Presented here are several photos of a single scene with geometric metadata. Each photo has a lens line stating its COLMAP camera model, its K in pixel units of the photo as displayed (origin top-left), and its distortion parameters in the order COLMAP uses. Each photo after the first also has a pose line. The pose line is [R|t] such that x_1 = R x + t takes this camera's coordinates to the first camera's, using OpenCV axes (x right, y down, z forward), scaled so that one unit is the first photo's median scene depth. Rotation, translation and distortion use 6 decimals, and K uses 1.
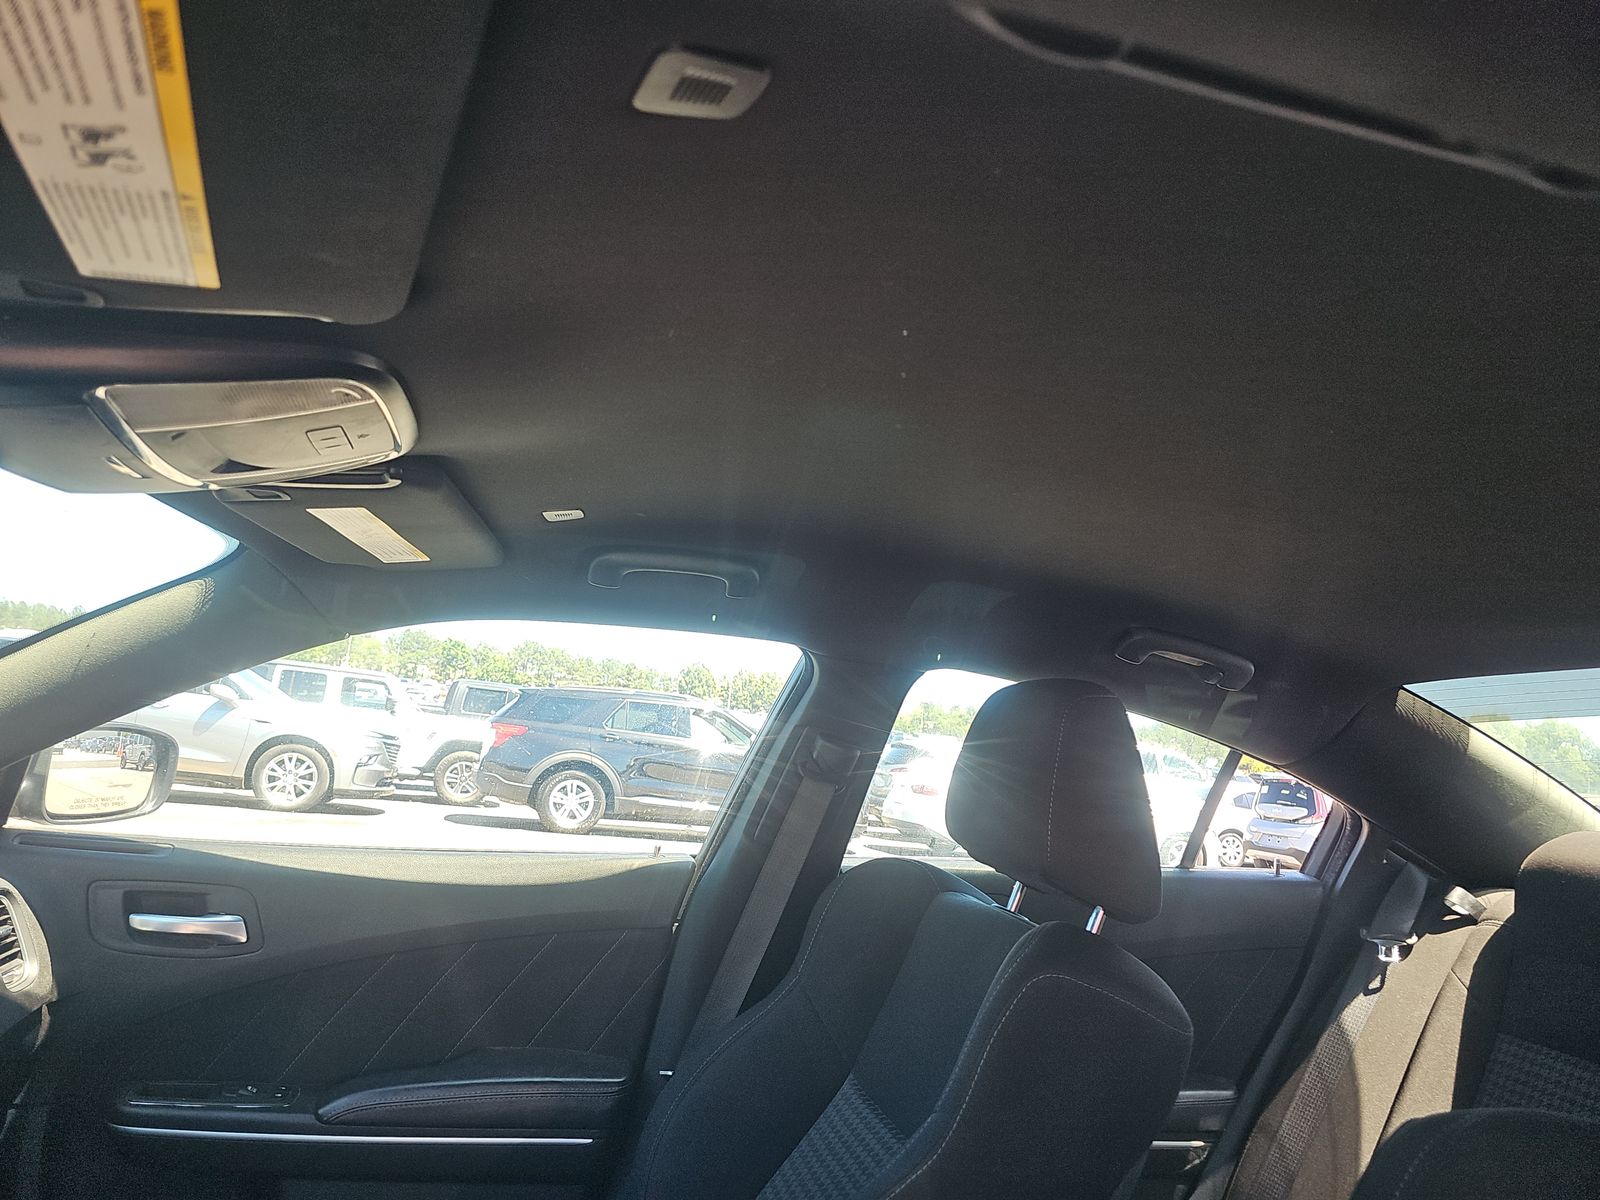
lens RADIAL K [[1116.3, 0, 792.6], [0, 1116.3, 621.4], [0, 0, 1]] dist [0.058429, -0.092412]
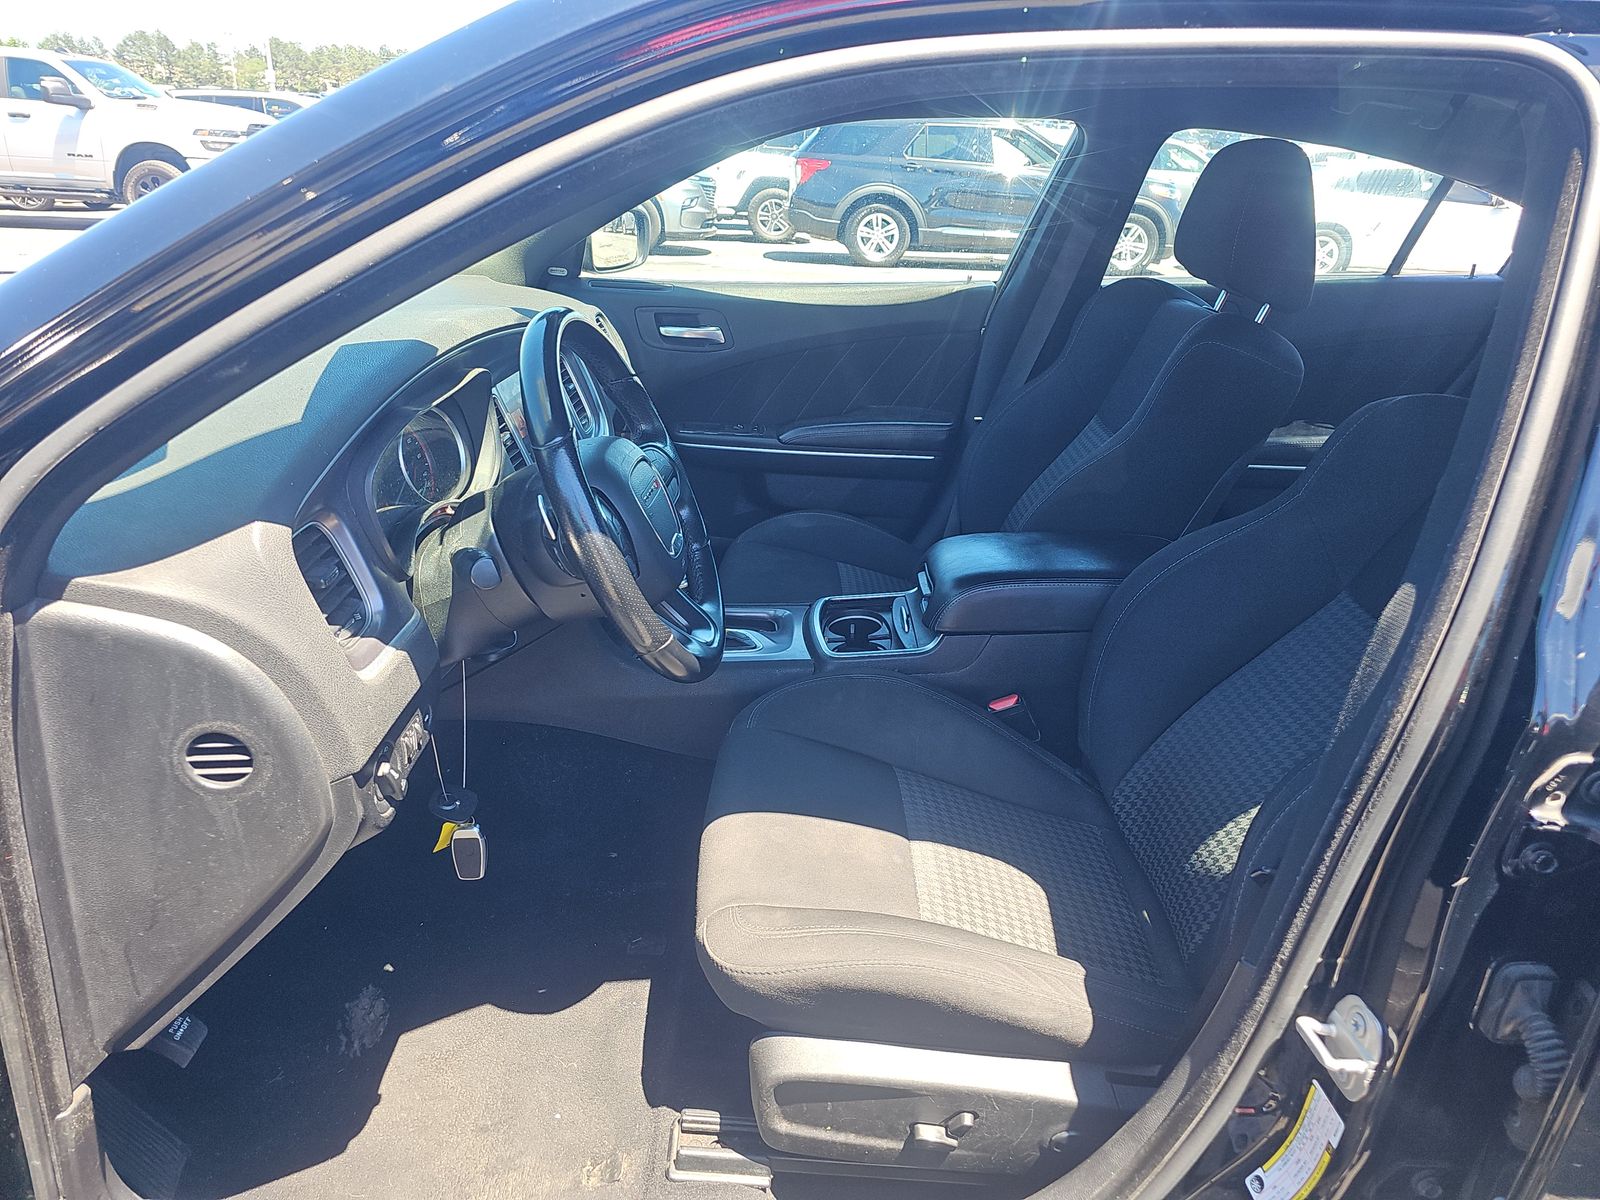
lens RADIAL K [[1116.3, 0, 792.6], [0, 1116.3, 621.4], [0, 0, 1]] dist [0.058429, -0.092412]
pose [[0.966893, 0.041312, -0.251818, 0.008210], [0.083663, 0.880948, 0.465759, -0.020005], [0.241079, -0.471407, 0.848326, -0.099096]]
